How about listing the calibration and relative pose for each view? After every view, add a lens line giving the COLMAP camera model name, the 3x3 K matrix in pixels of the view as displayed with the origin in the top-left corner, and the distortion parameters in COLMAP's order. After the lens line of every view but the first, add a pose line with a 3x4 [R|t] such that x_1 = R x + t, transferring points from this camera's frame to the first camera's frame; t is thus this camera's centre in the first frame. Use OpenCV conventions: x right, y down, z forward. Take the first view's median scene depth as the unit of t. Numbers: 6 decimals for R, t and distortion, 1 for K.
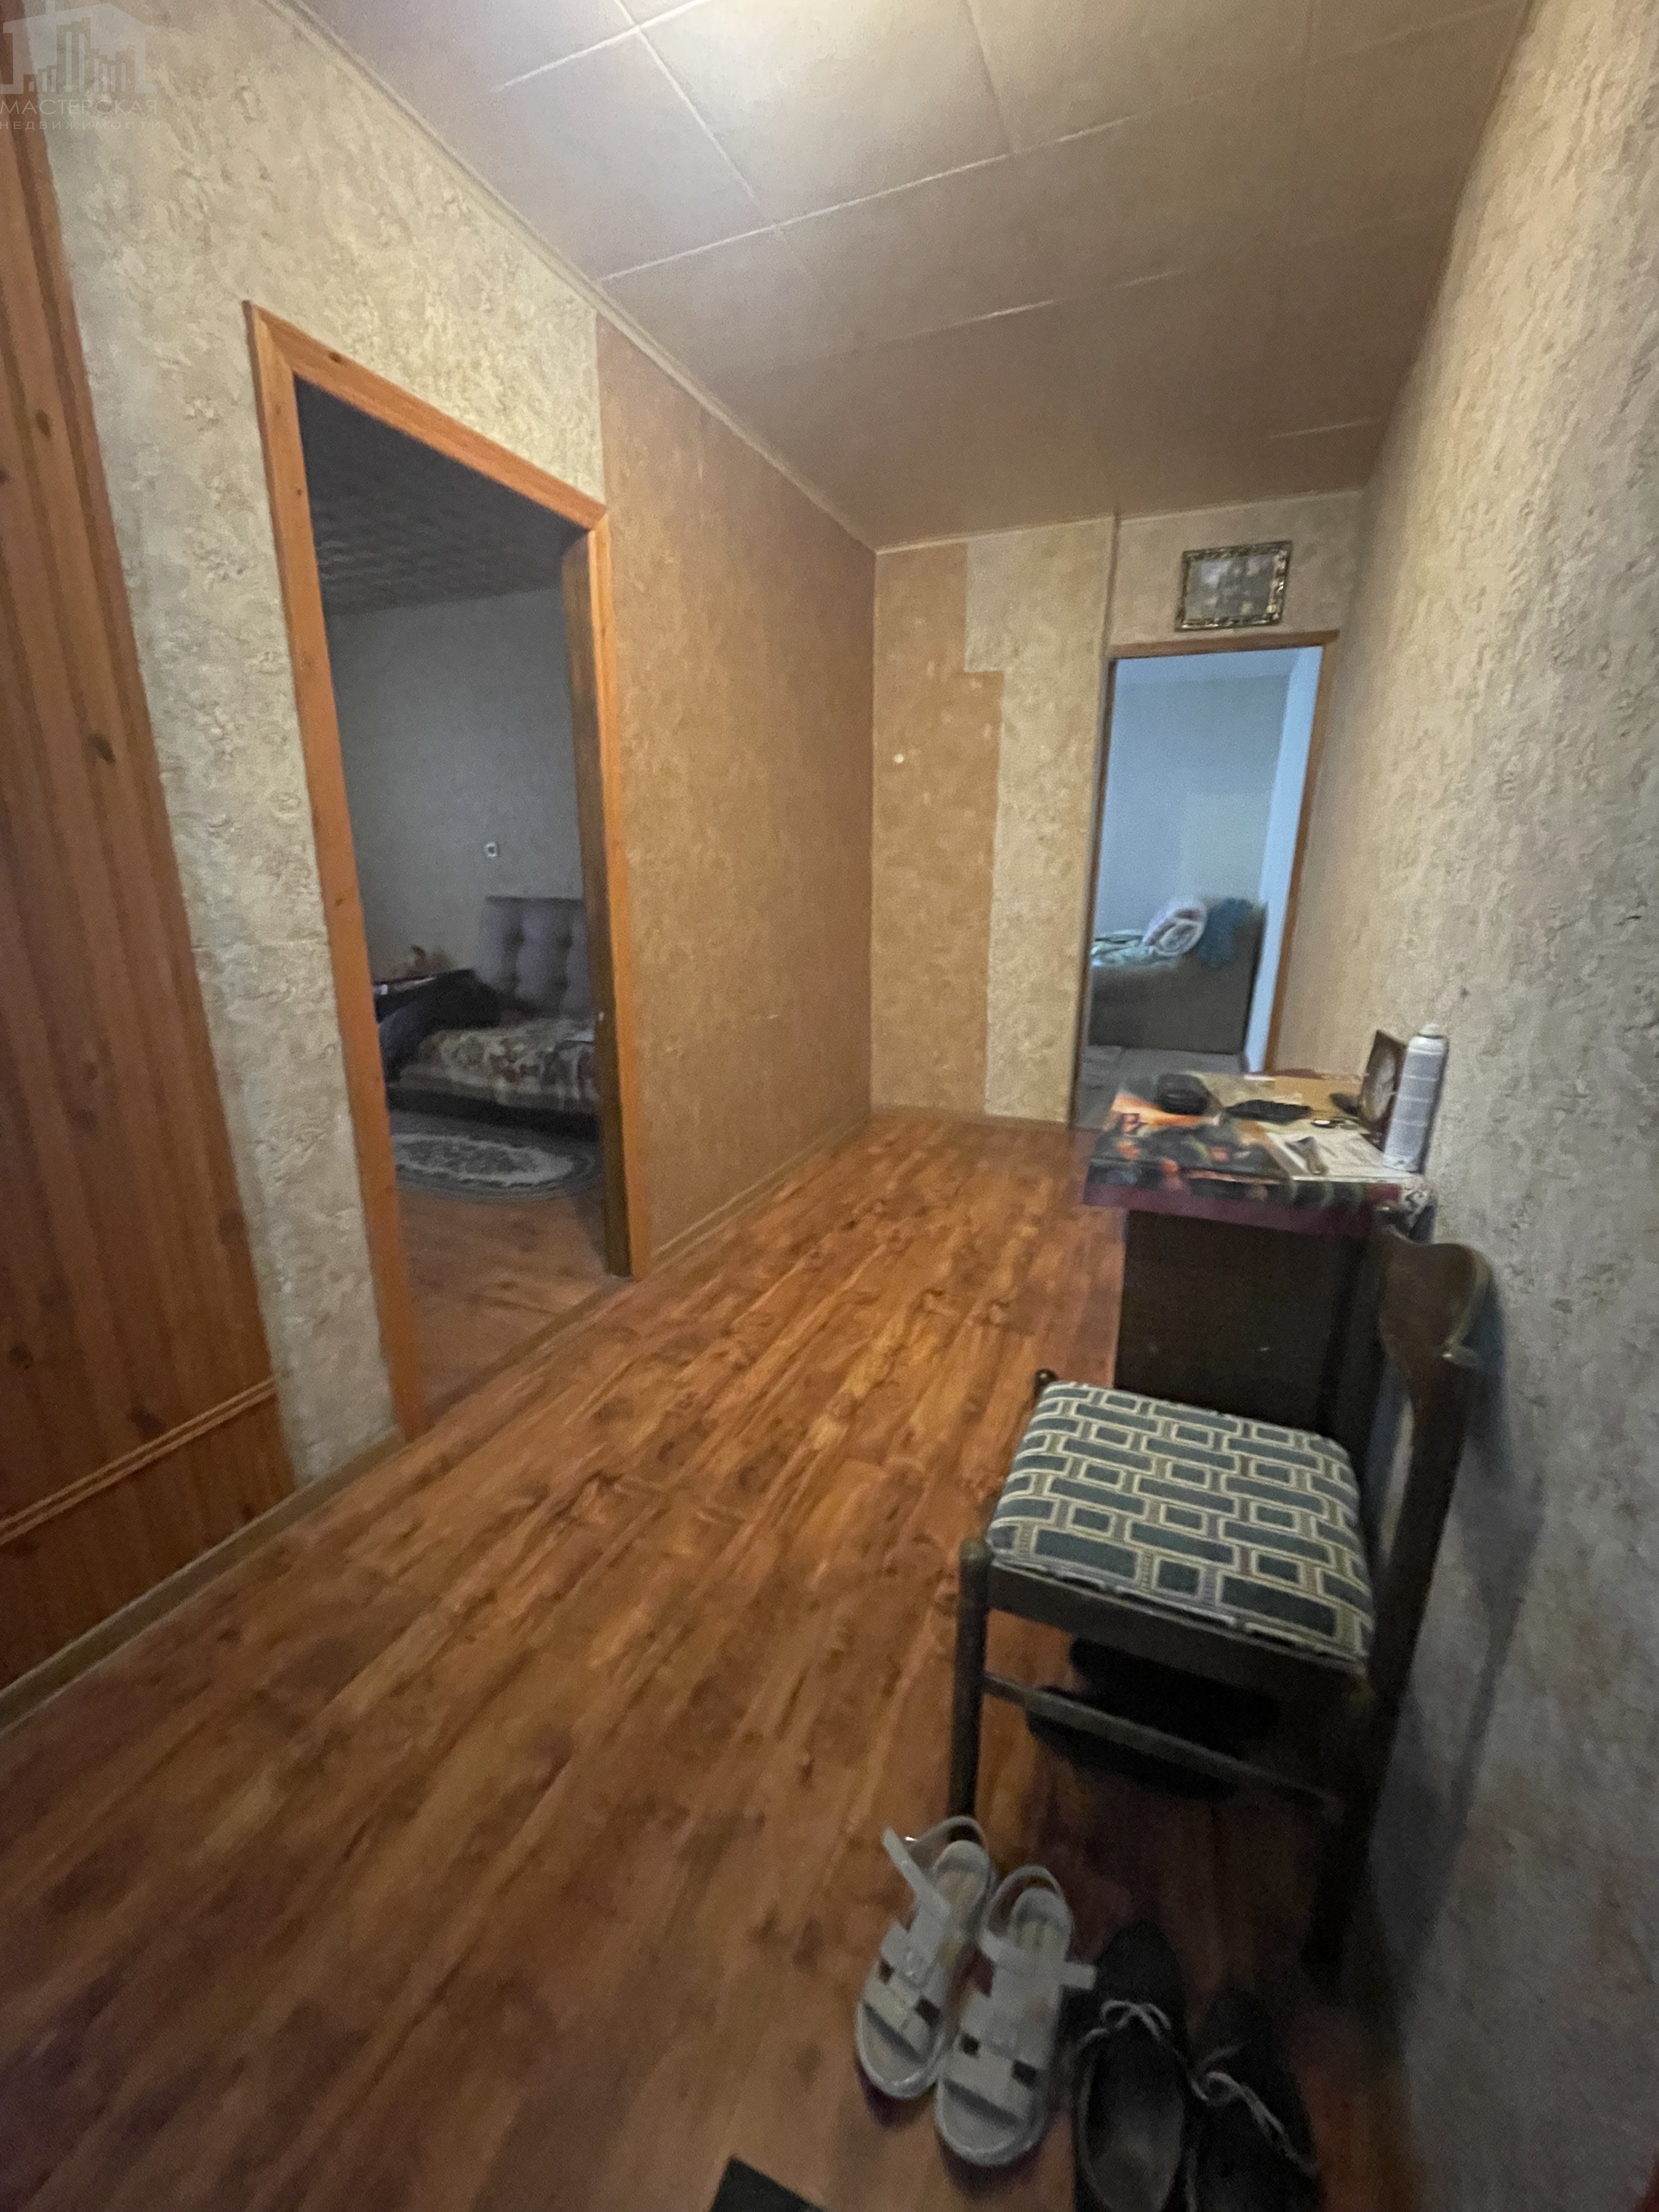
lens RADIAL K [[892.4, 0, 831.2], [0, 892.4, 1098.8], [0, 0, 1]] dist [-0.004045, -0.000184]
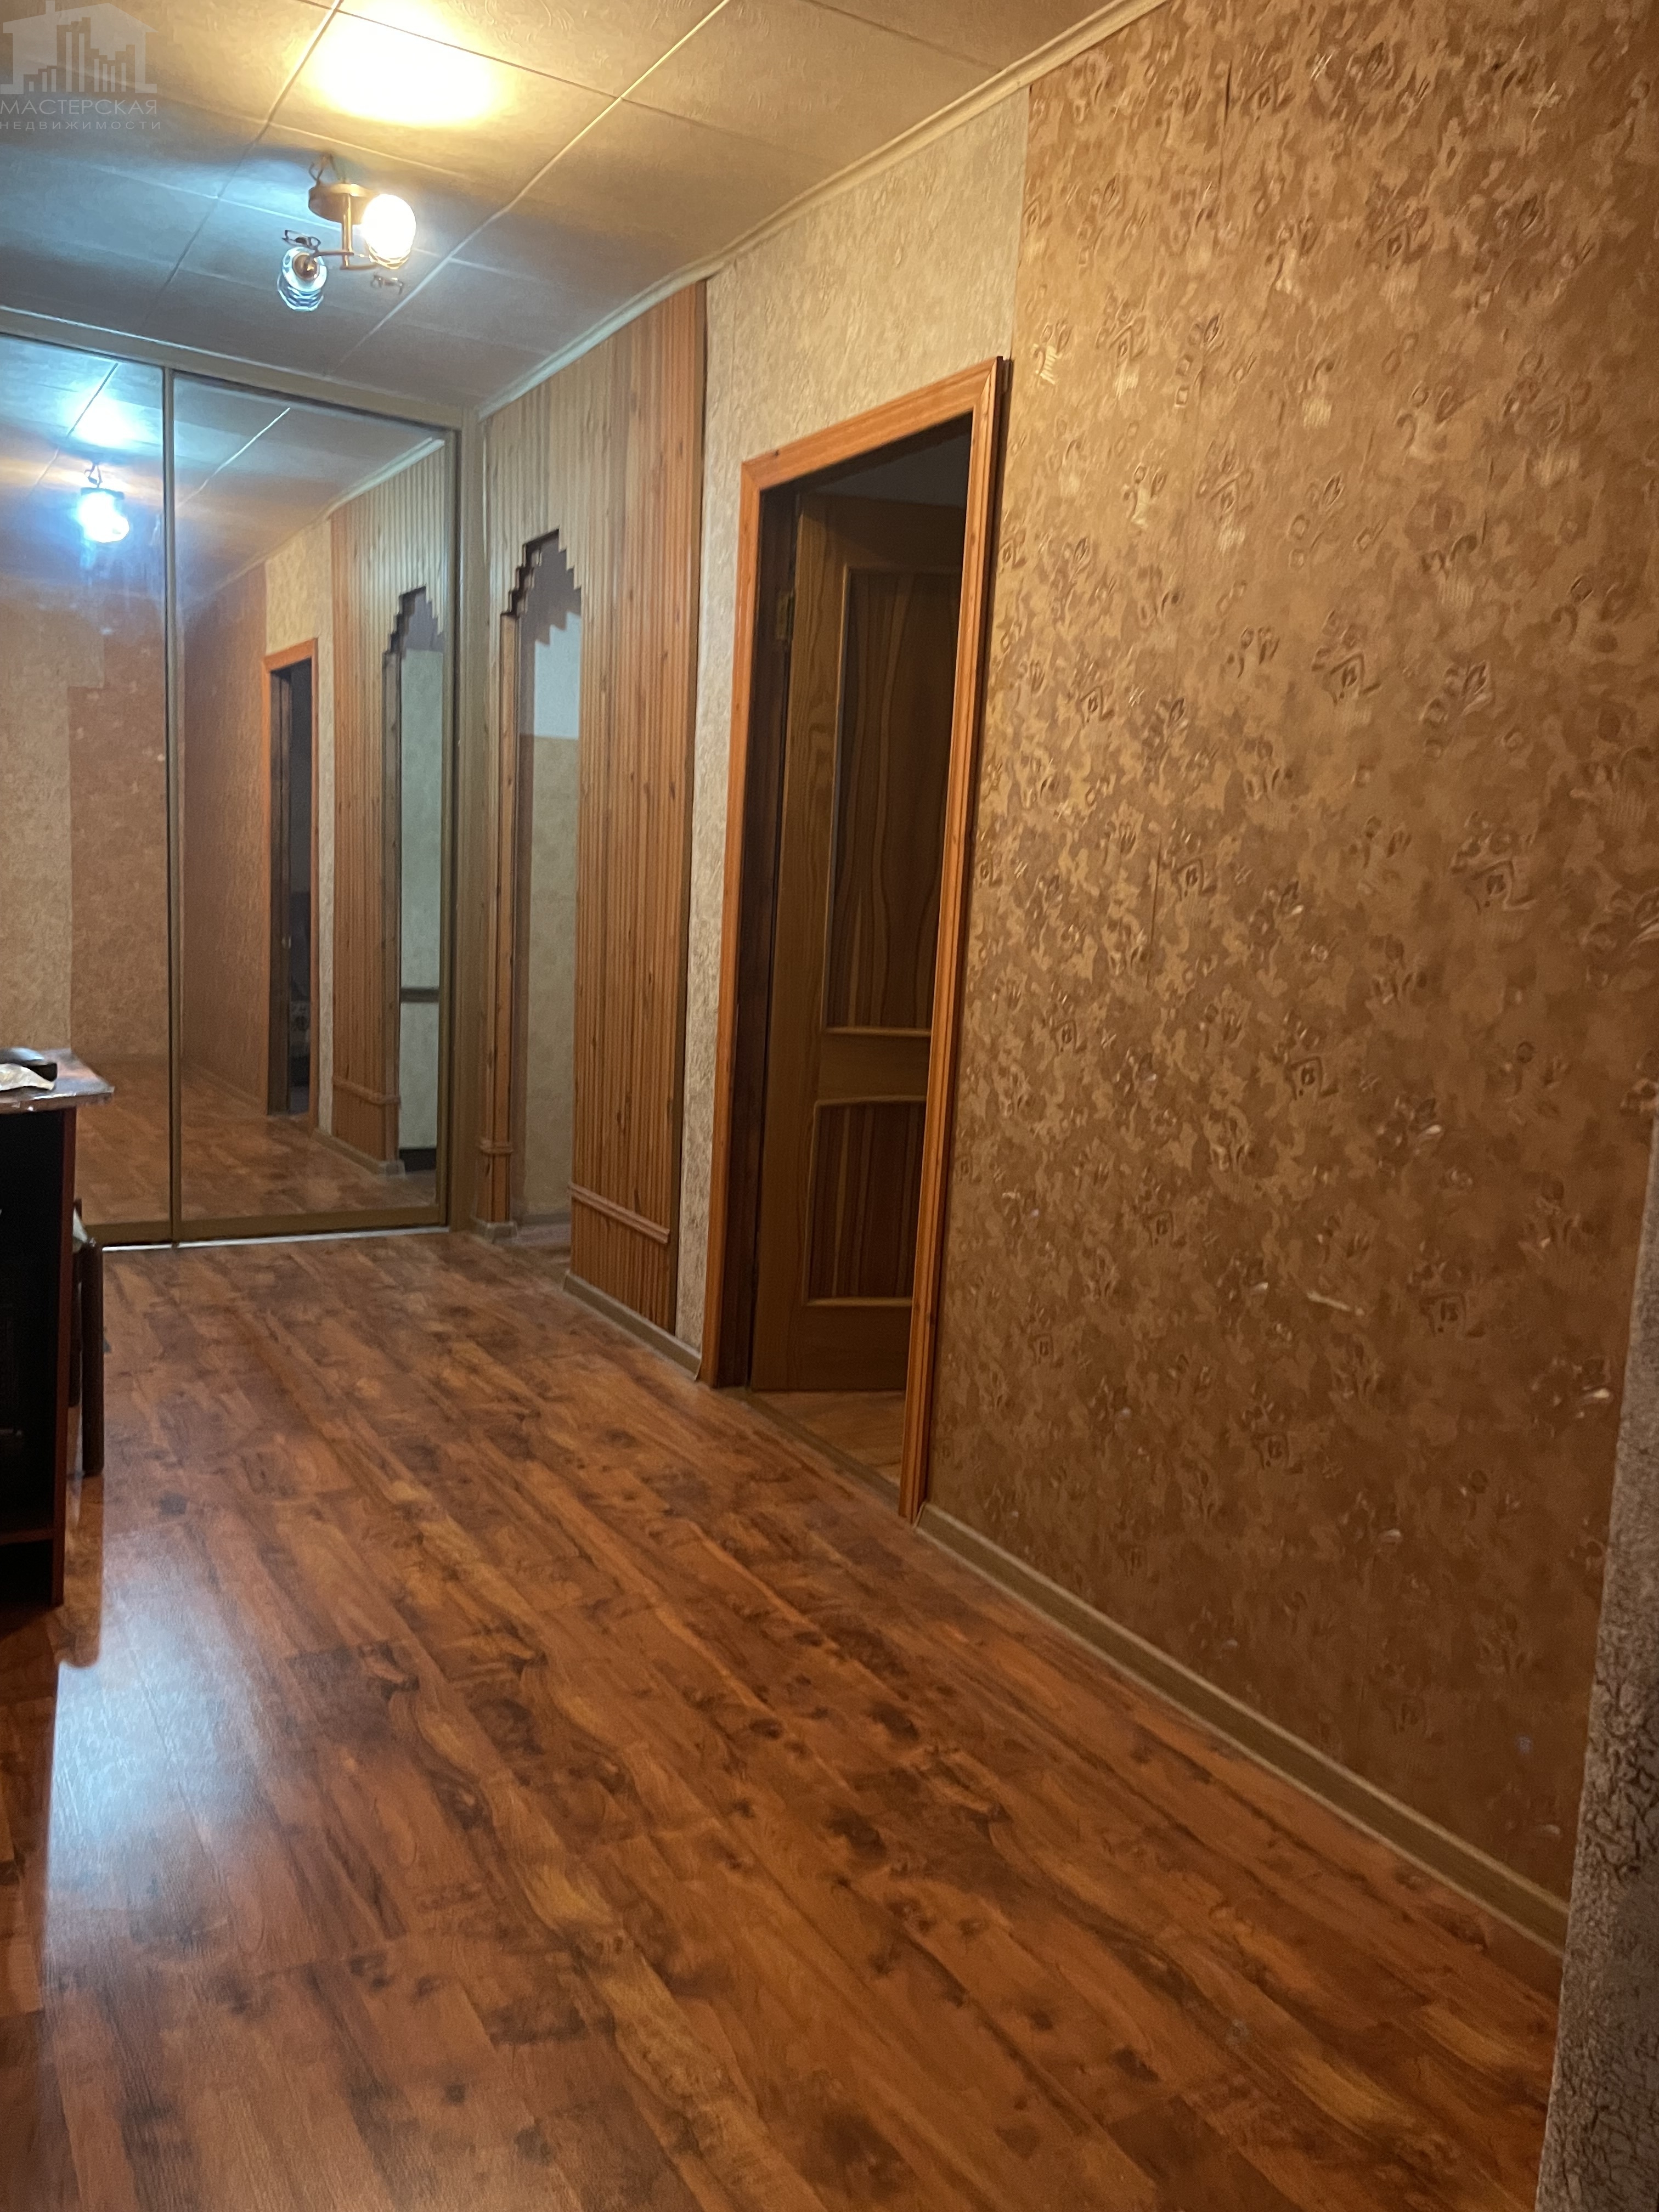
lens RADIAL K [[1661.6, 0, 825.7], [0, 1661.6, 1105.5], [0, 0, 1]] dist [0.087226, -0.112330]
pose [[-0.601031, 0.067445, -0.796375, 0.780284], [-0.261533, 0.924976, 0.275717, -0.397342], [0.755224, 0.373993, -0.538300, 1.580008]]
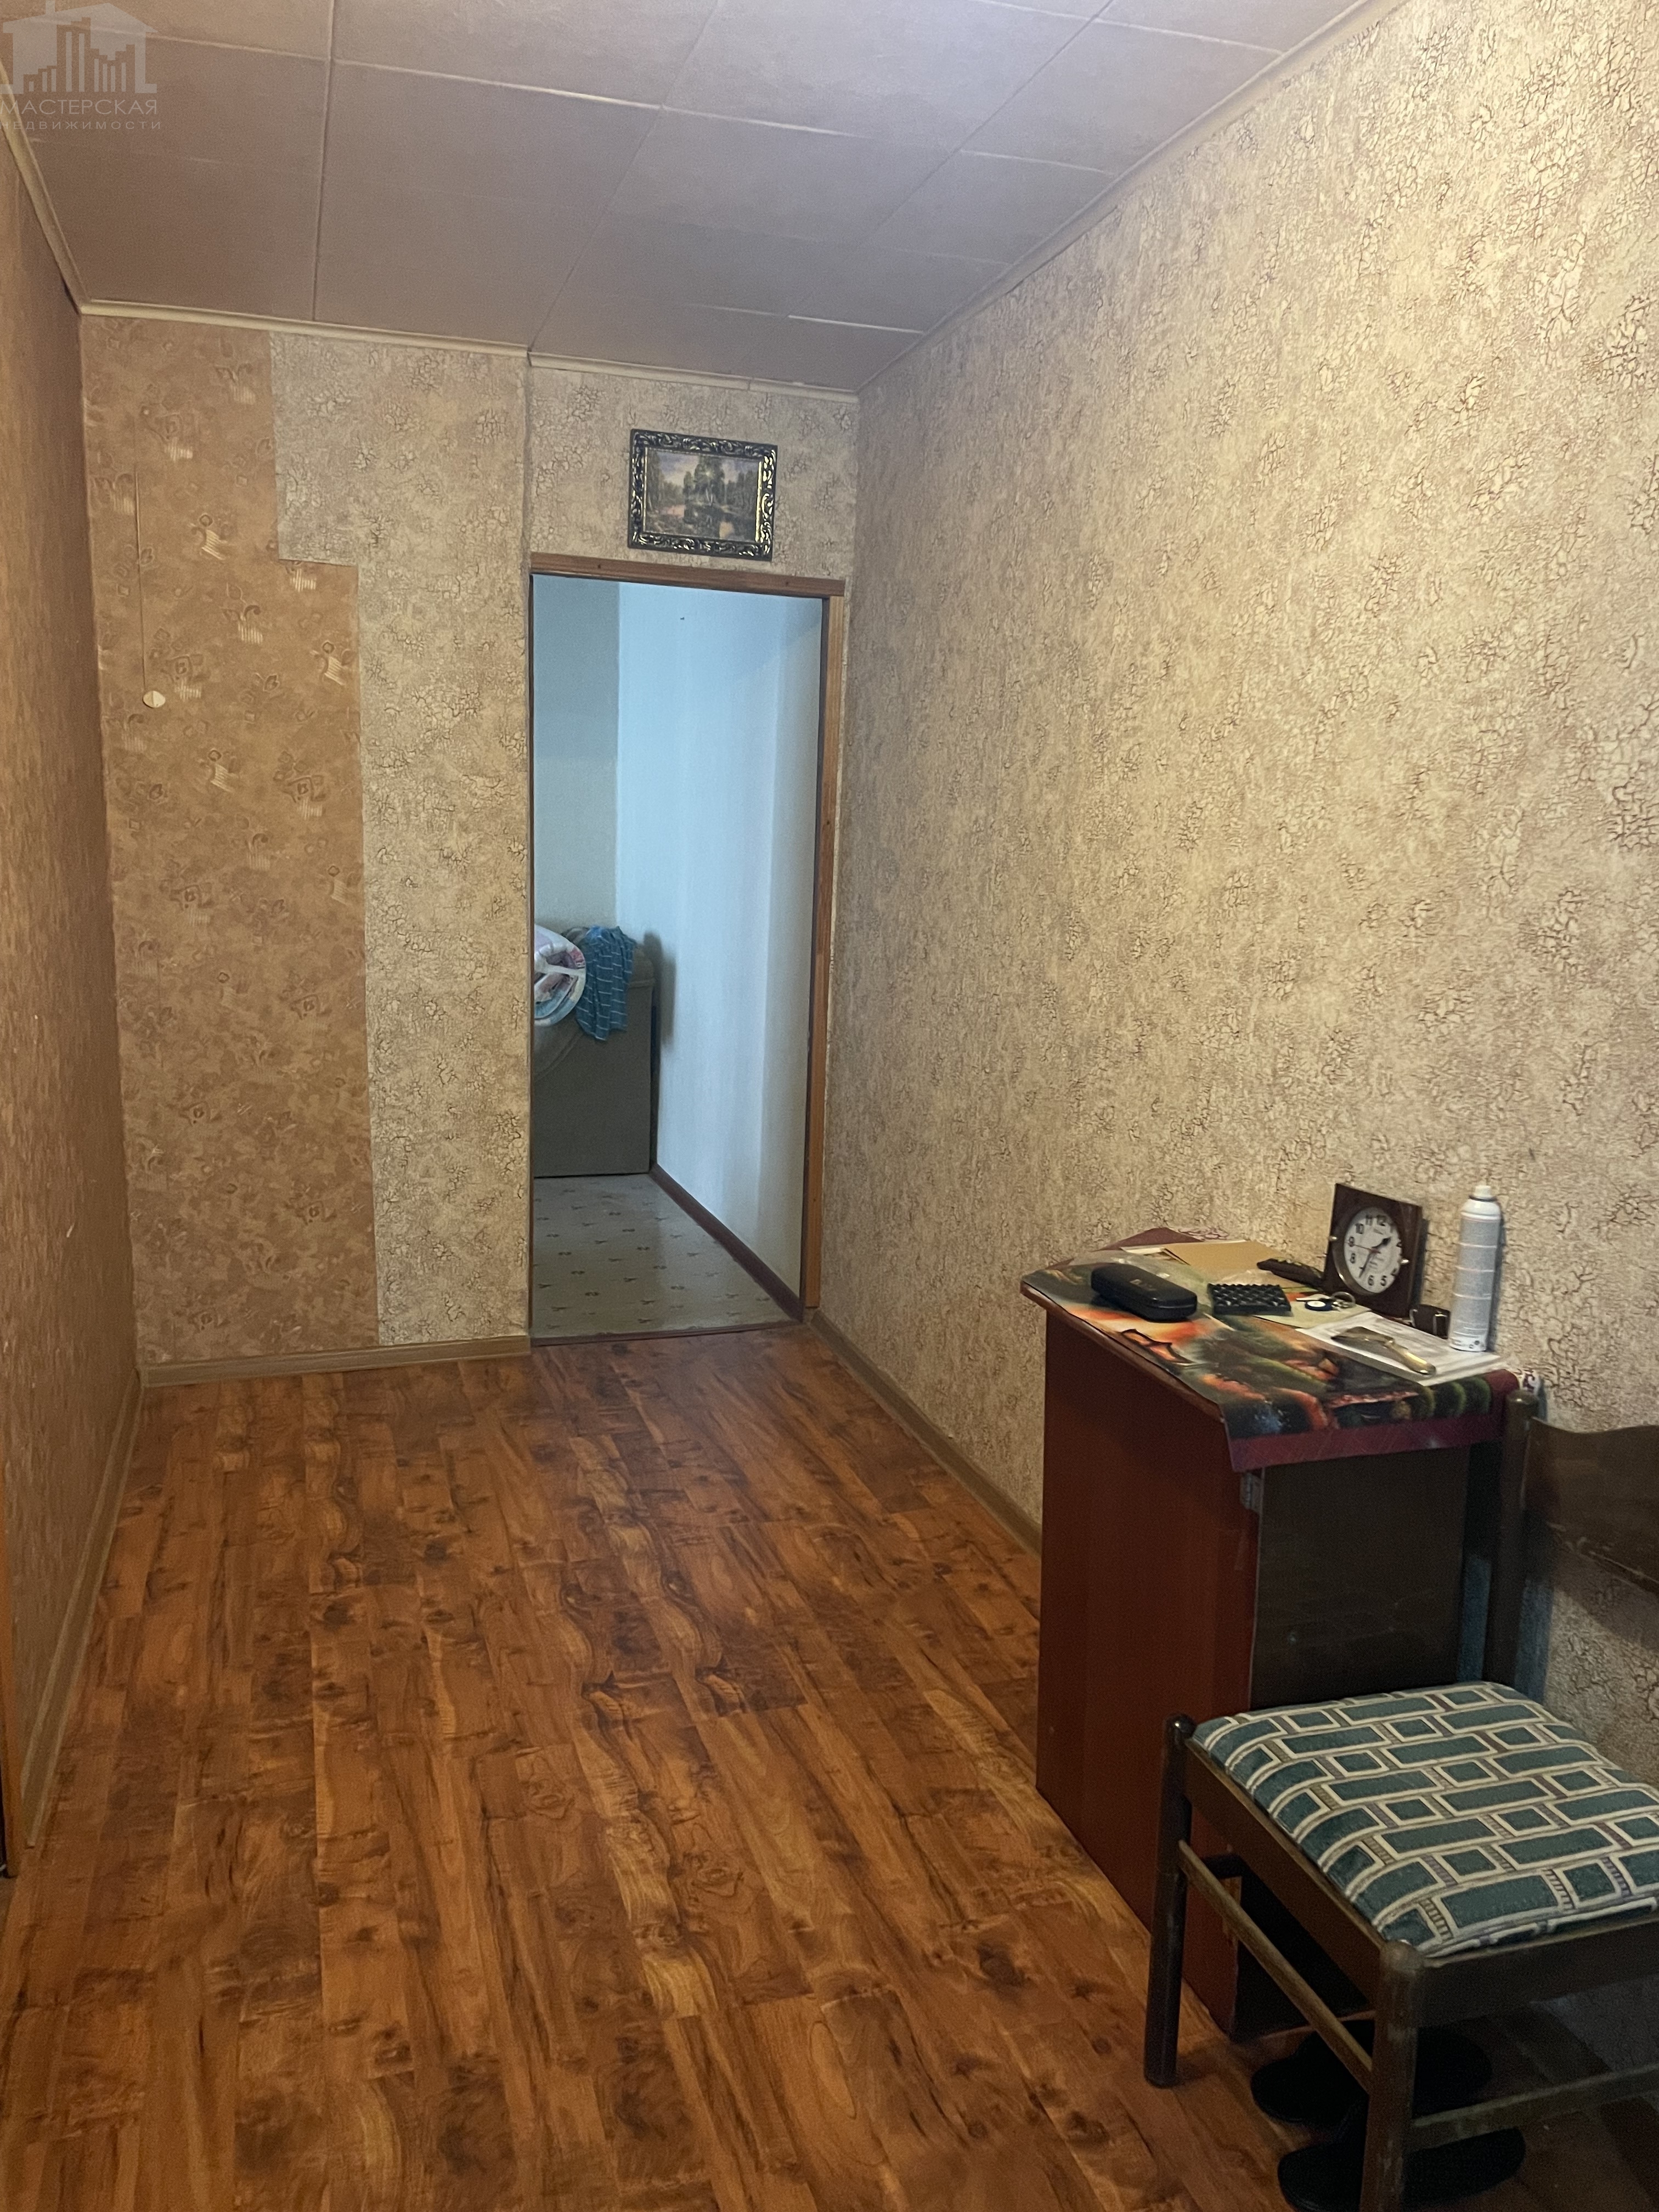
lens RADIAL K [[1661.6, 0, 816.7], [0, 1661.6, 1105.1], [0, 0, 1]] dist [0.087226, -0.112330]
pose [[0.764257, -0.088028, 0.638876, -0.445372], [0.141316, 0.989424, -0.032720, -0.098317], [-0.629239, 0.115290, 0.768614, 0.050675]]
